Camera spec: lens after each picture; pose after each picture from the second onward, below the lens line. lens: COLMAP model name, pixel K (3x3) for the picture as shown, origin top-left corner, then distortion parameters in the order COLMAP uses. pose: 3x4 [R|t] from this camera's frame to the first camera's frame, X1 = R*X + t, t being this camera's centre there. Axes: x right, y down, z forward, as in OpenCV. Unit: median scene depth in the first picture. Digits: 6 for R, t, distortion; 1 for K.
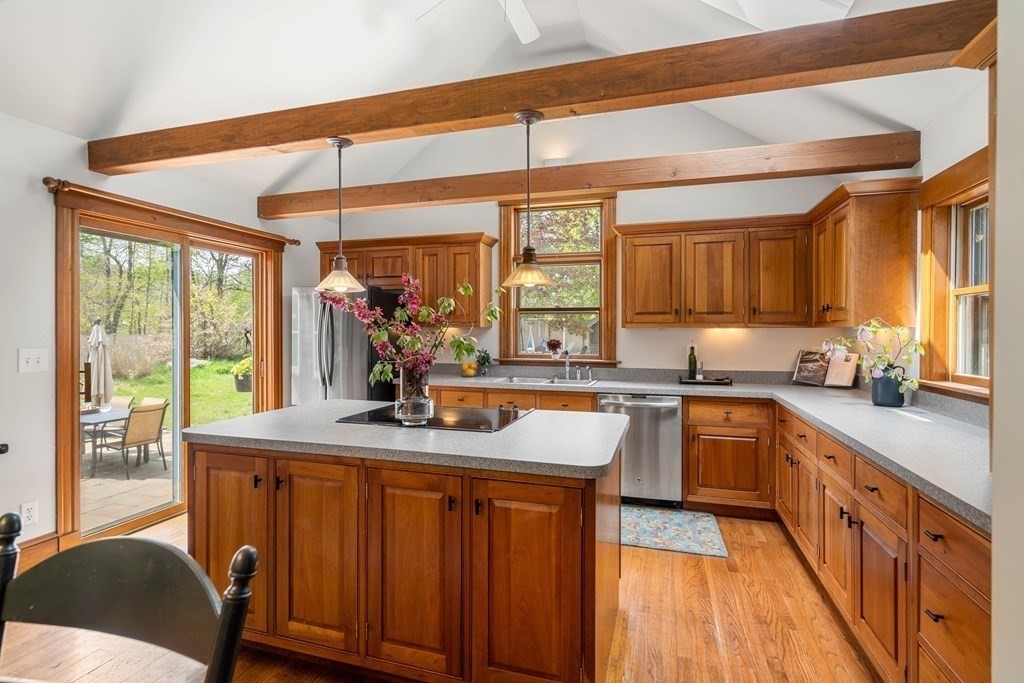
lens RADIAL K [[490.2, 0, 512.0], [0, 490.2, 341.5], [0, 0, 1]] dist [0.000640, 0.000070]
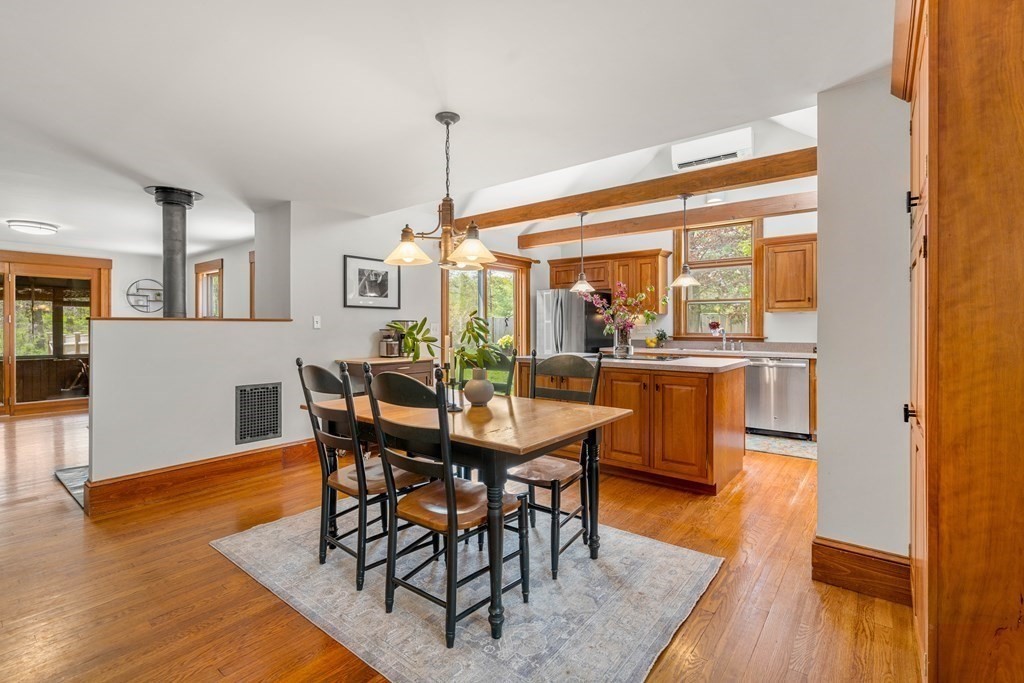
lens RADIAL K [[464.9, 0, 511.3], [0, 464.9, 322.9], [0, 0, 1]] dist [-0.015327, -0.000018]
pose [[0.930521, -0.004076, -0.366215, 0.036554], [-0.007346, 0.999529, -0.029791, 0.050100], [0.366164, 0.030411, 0.930053, -0.512600]]
